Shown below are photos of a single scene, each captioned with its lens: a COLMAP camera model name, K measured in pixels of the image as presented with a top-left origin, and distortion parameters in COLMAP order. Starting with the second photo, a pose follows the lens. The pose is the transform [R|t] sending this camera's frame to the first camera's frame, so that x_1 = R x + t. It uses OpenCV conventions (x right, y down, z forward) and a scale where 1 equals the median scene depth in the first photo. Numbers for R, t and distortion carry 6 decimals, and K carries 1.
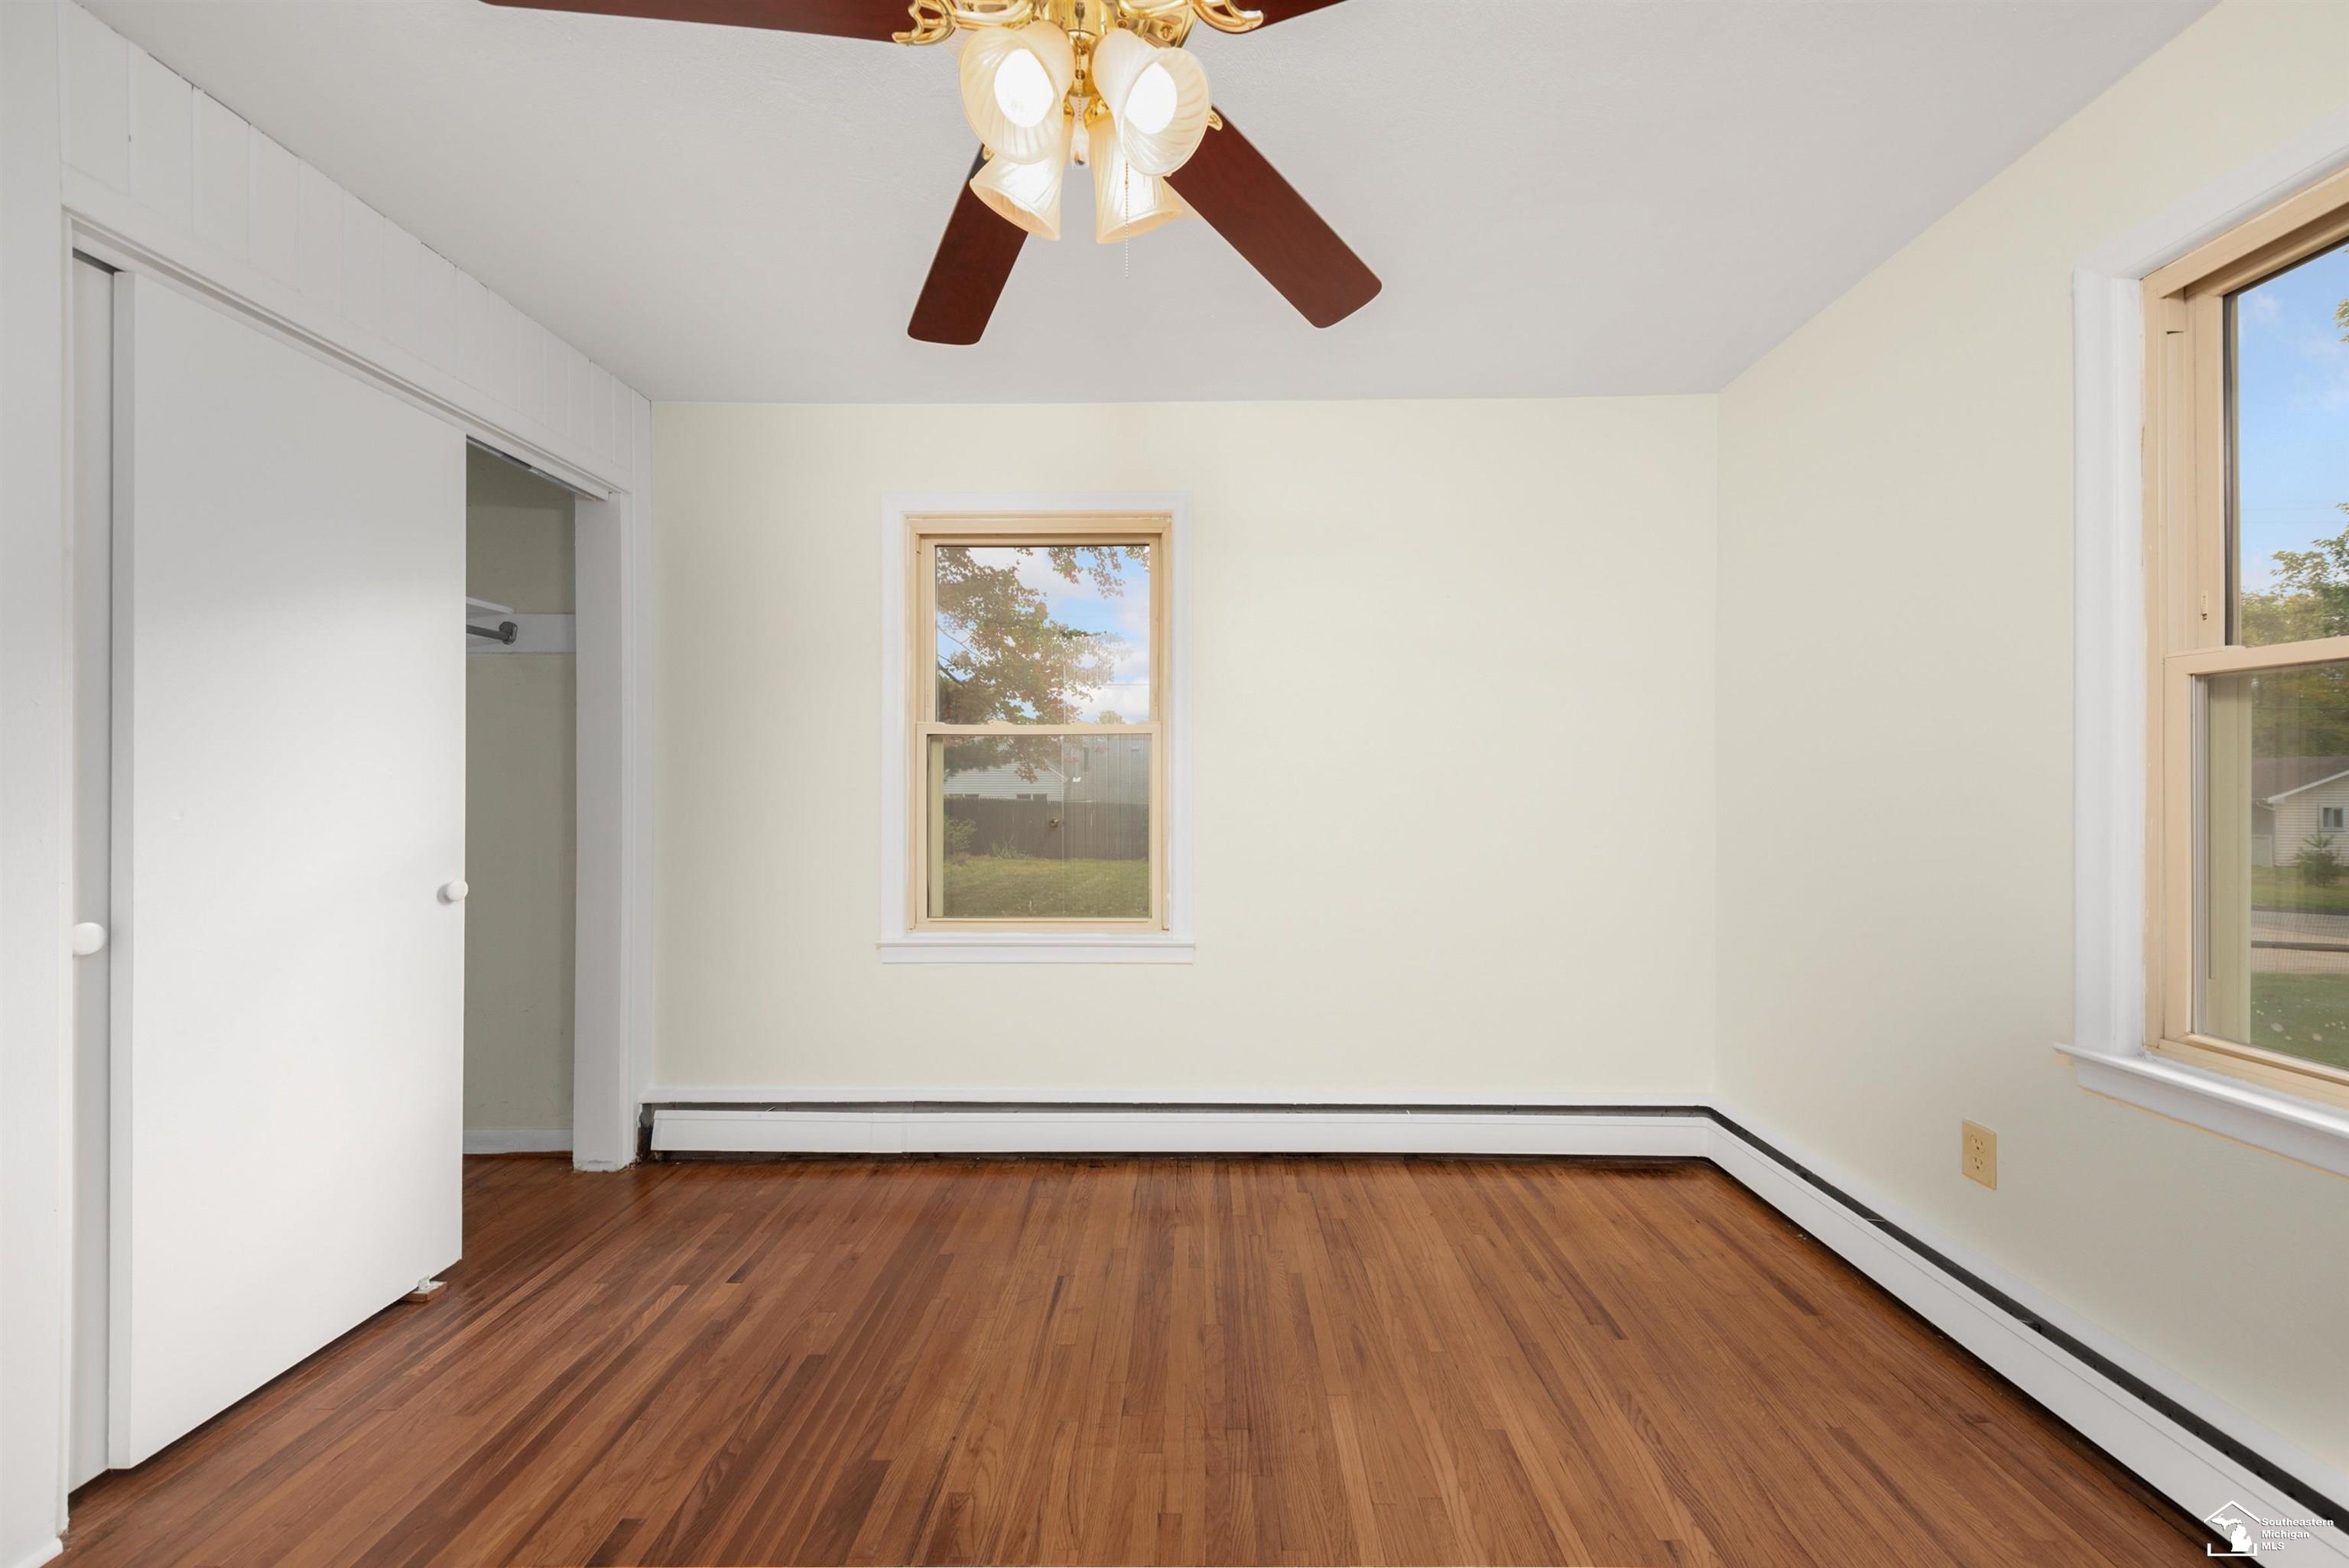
lens RADIAL K [[816.8, 0, 1180.6], [0, 816.8, 783.7], [0, 0, 1]] dist [-0.002185, -0.000366]
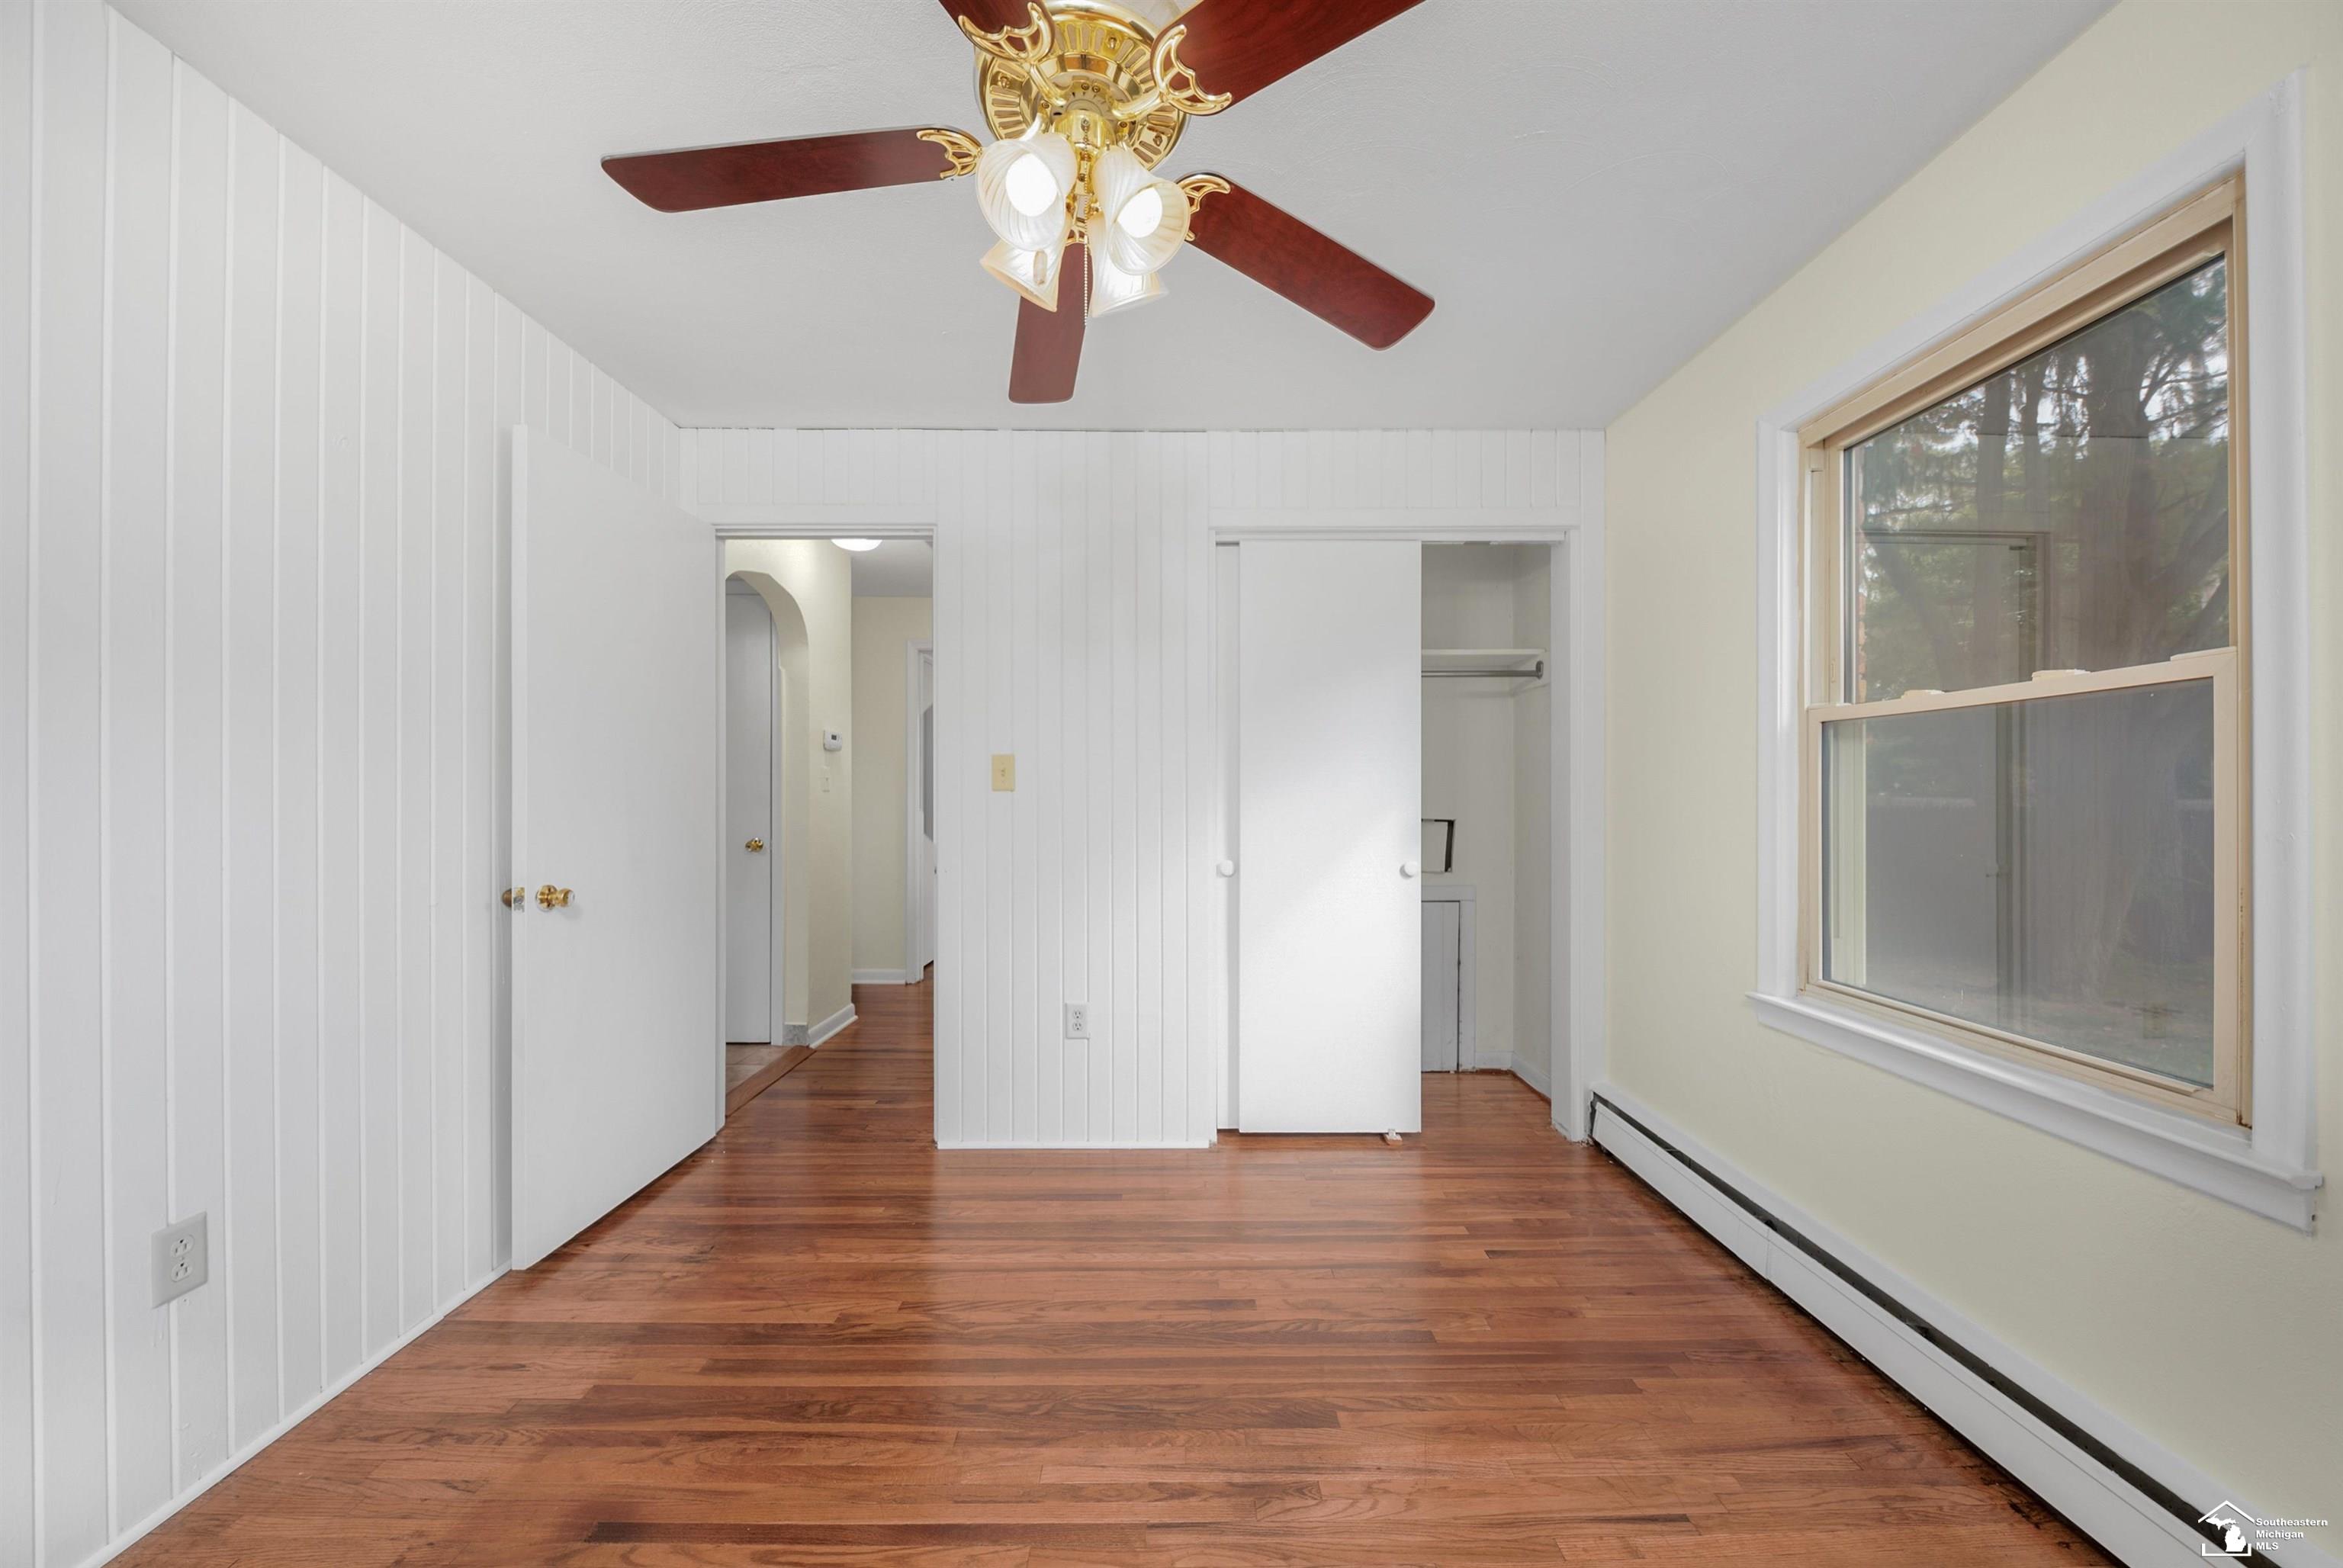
lens RADIAL K [[814.8, 0, 1174.4], [0, 814.8, 791.3], [0, 0, 1]] dist [-0.002185, -0.000366]
pose [[0.026505, 0.001942, -0.999647, 0.656065], [0.005527, 0.999983, 0.002089, -0.011963], [0.999633, -0.005580, 0.026494, 0.698335]]
